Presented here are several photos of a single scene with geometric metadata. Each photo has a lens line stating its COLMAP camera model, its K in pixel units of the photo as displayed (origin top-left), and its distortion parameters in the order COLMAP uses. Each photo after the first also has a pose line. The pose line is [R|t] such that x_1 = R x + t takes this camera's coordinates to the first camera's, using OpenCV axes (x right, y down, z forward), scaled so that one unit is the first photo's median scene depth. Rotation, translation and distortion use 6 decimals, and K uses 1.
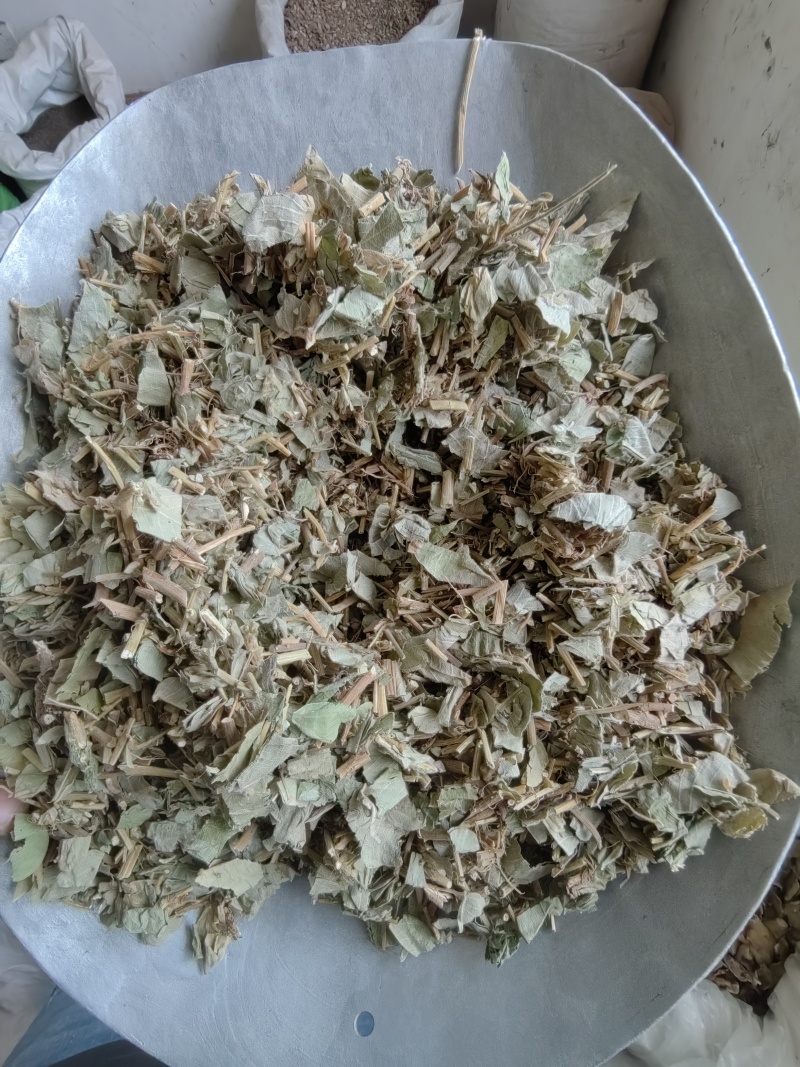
lens RADIAL K [[526.2, 0, 395.4], [0, 526.2, 545.6], [0, 0, 1]] dist [-0.005300, -0.005985]
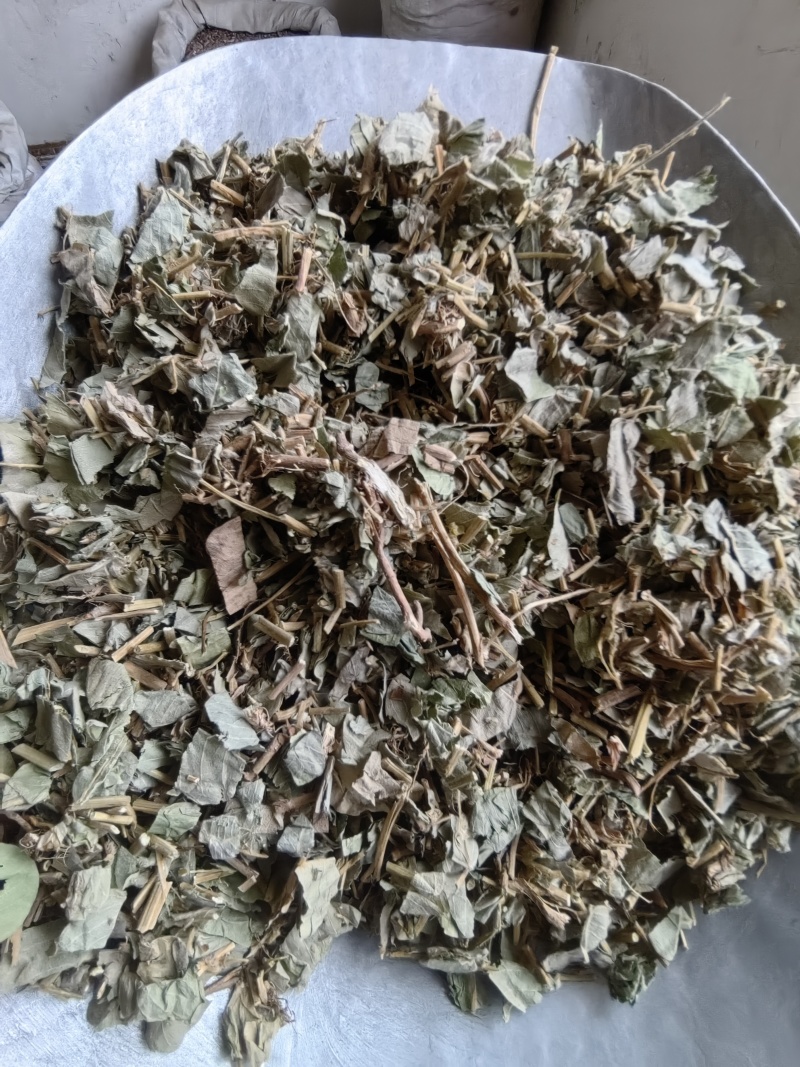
lens RADIAL K [[526.2, 0, 386.0], [0, 526.2, 526.2], [0, 0, 1]] dist [-0.005300, -0.005985]
pose [[0.982509, 0.029873, 0.183803, -0.350724], [0.008231, 0.979116, -0.203135, 0.248246], [-0.186033, 0.201095, 0.961745, 0.159651]]
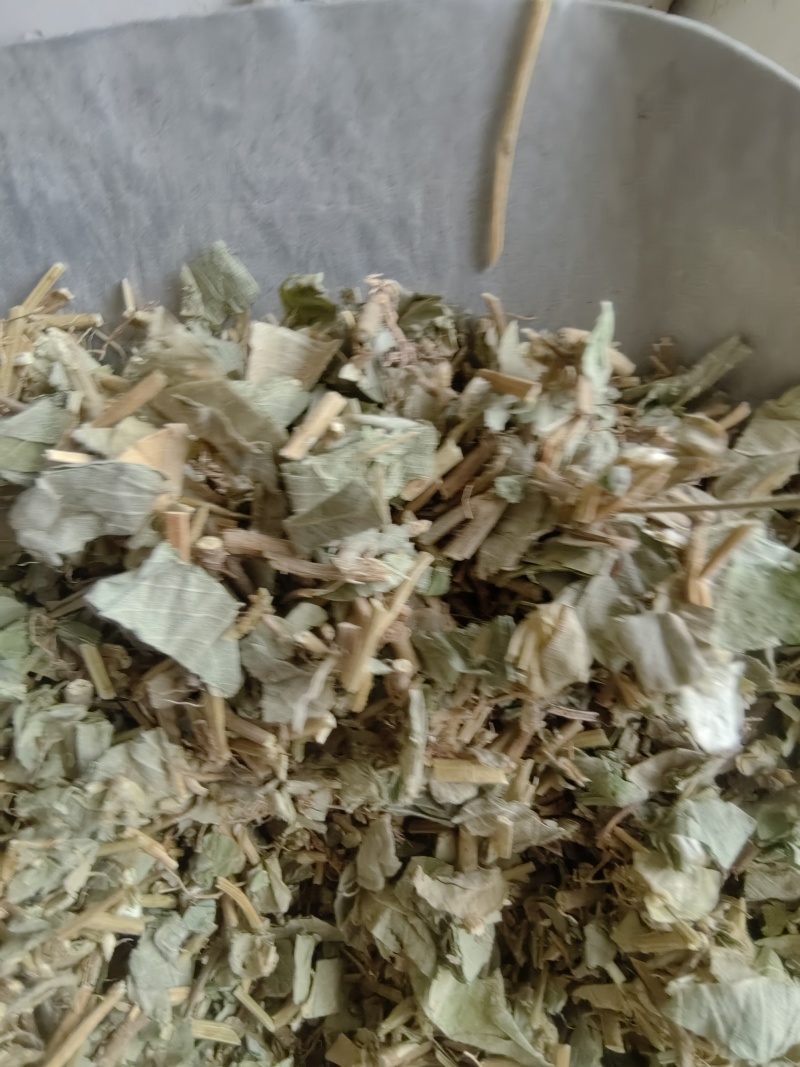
lens RADIAL K [[526.2, 0, 391.3], [0, 526.2, 508.4], [0, 0, 1]] dist [-0.005300, -0.005985]
pose [[0.999646, -0.010987, 0.024213, 0.008314], [0.007831, 0.991902, 0.126761, -0.545930], [-0.025409, -0.126527, 0.991638, 0.462725]]
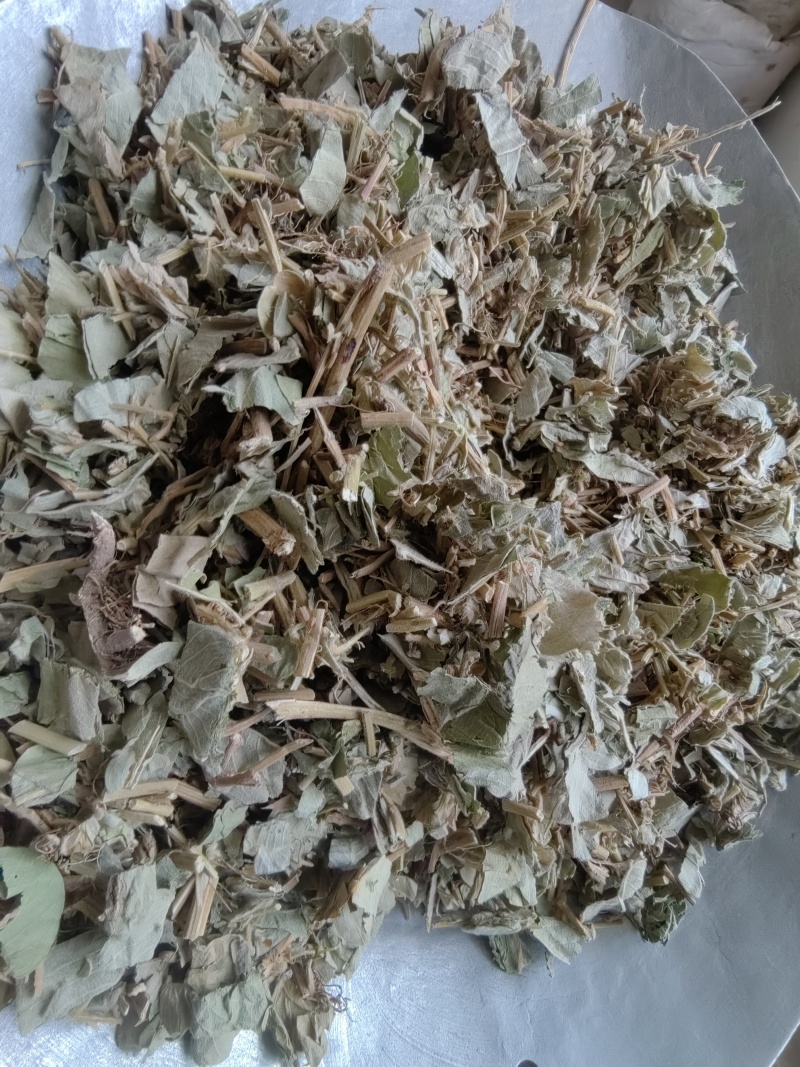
lens RADIAL K [[526.2, 0, 399.5], [0, 526.2, 537.8], [0, 0, 1]] dist [-0.005300, -0.005985]
pose [[0.917429, 0.049467, 0.394813, -0.565977], [0.013310, 0.987872, -0.154699, 0.290460], [-0.397677, 0.147180, 0.905644, 0.321347]]
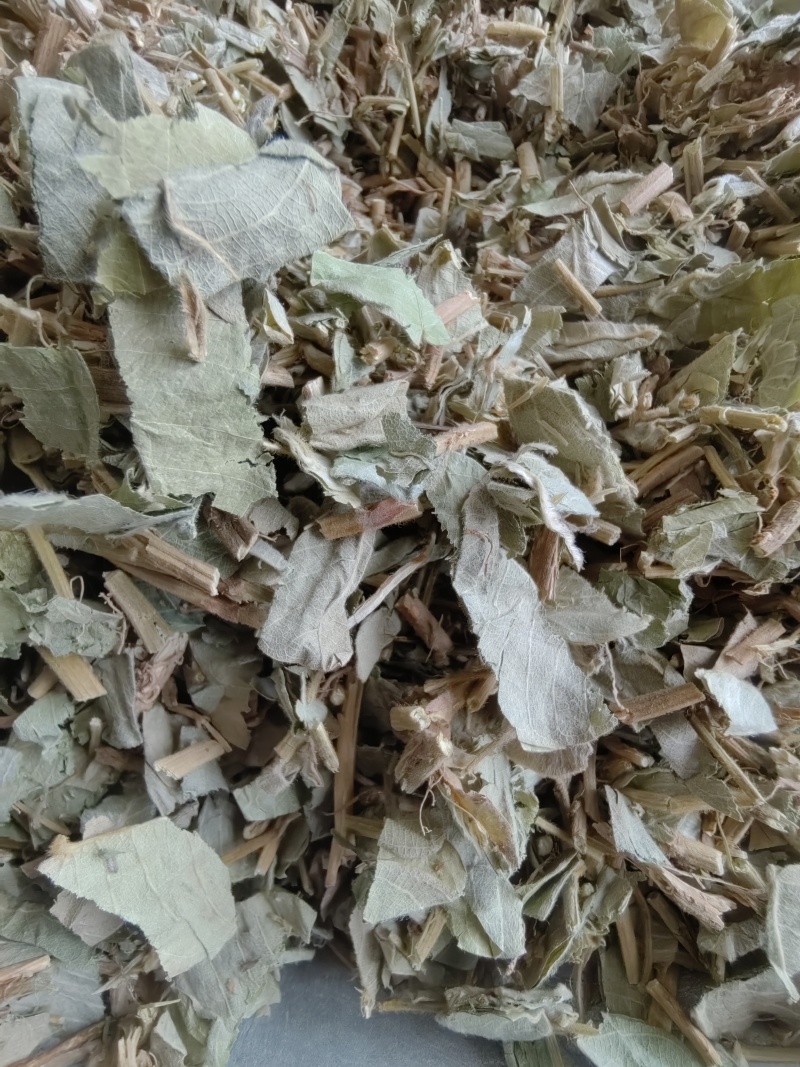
lens RADIAL K [[526.2, 0, 393.7], [0, 526.2, 534.6], [0, 0, 1]] dist [-0.005300, -0.005985]
pose [[0.995432, -0.087159, 0.038970, -0.135357], [0.095336, 0.929359, -0.356655, 0.549539], [-0.005131, 0.358741, 0.933423, 0.568445]]
